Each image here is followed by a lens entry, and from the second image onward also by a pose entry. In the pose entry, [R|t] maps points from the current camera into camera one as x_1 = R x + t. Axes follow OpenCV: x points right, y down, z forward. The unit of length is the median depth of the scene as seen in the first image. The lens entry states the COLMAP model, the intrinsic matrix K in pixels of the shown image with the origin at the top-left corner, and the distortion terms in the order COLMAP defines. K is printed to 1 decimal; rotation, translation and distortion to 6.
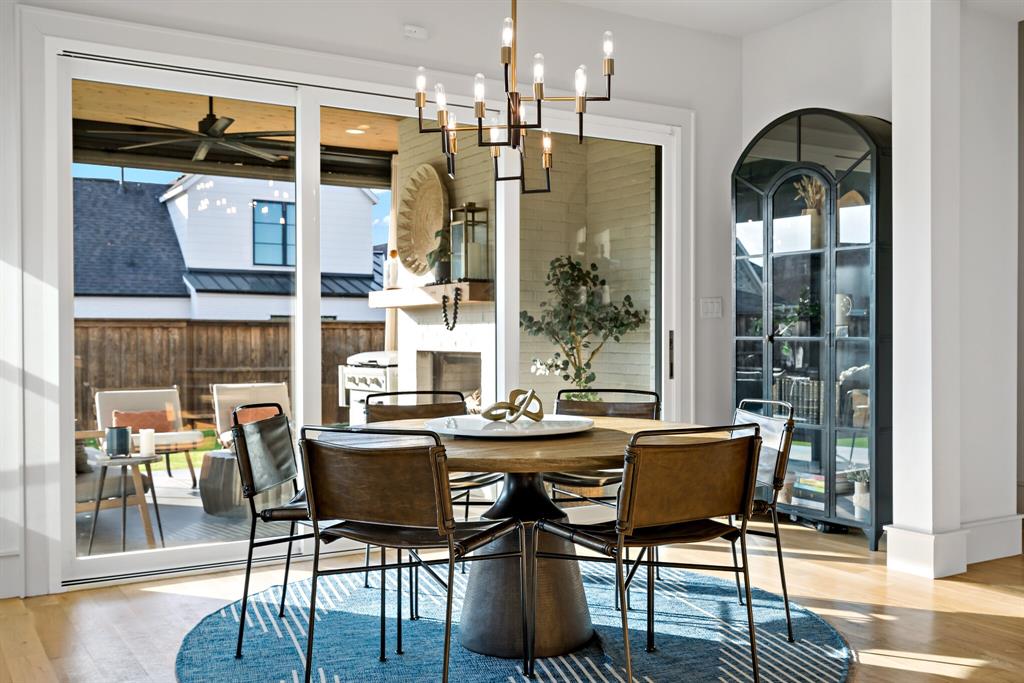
lens RADIAL K [[983.9, 0, 498.3], [0, 983.9, 365.3], [0, 0, 1]] dist [0.008320, 0.008367]
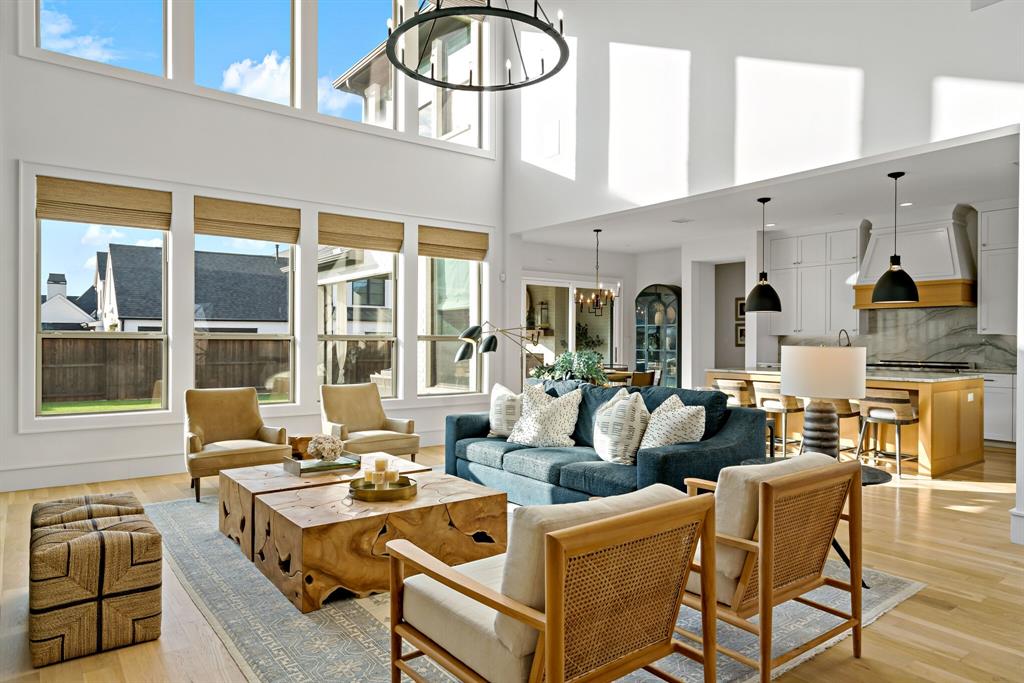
lens RADIAL K [[637.1, 0, 512.0], [0, 637.1, 341.5], [0, 0, 1]] dist [0.005825, 0.001638]
pose [[0.993268, 0.005796, 0.115695, -0.391008], [-0.002621, 0.999616, -0.027579, 0.003950], [-0.115811, 0.027091, 0.992902, -0.996492]]
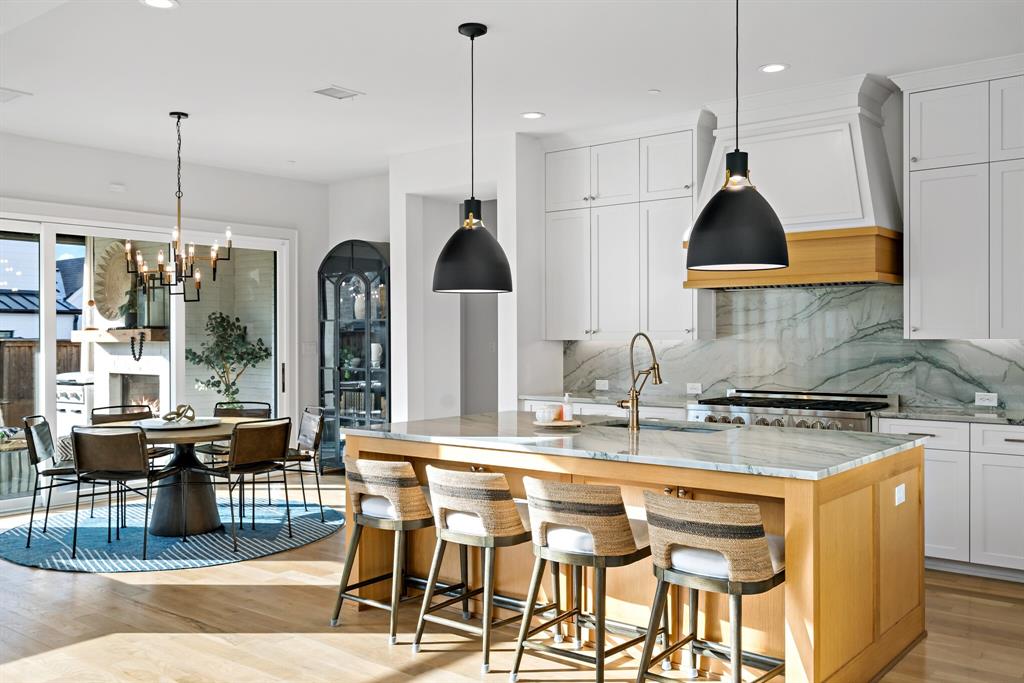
lens RADIAL K [[909.5, 0, 512.0], [0, 909.5, 341.5], [0, 0, 1]] dist [-0.003074, -0.000060]
pose [[0.937126, -0.001916, 0.348987, 0.002703], [0.011363, 0.999622, -0.025024, -0.028123], [-0.348807, 0.027416, 0.936793, -0.543543]]
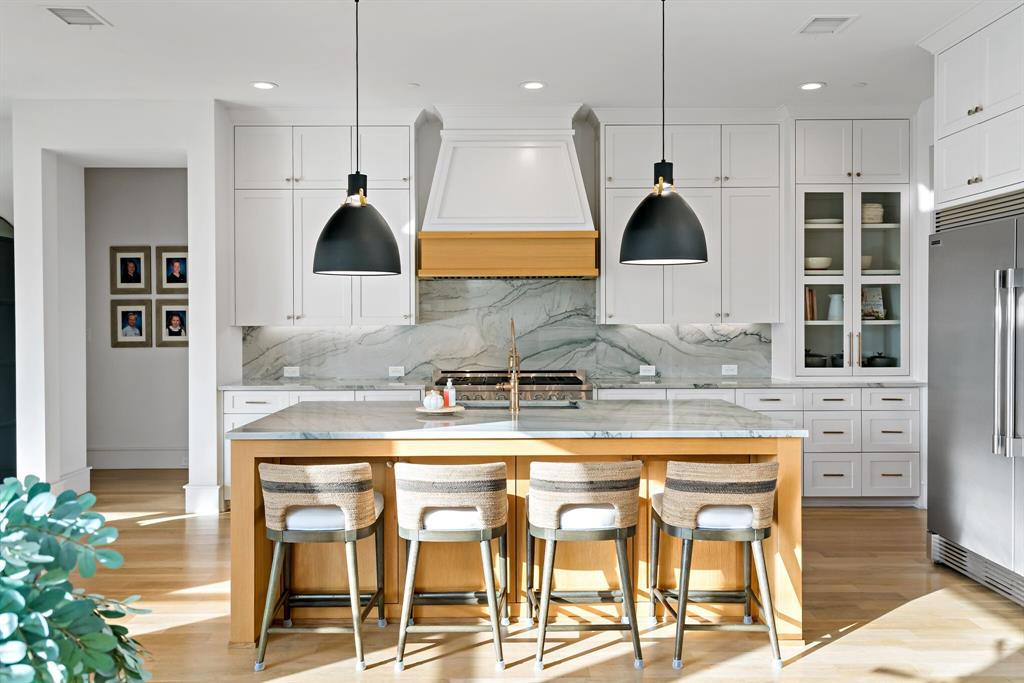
lens RADIAL K [[842.3, 0, 509.8], [0, 842.3, 330.1], [0, 0, 1]] dist [-0.005627, -0.006462]
pose [[0.501500, -0.008402, 0.865117, -0.264199], [0.028503, 0.999570, -0.006815, -0.037581], [-0.864688, 0.028076, 0.501524, -0.251363]]
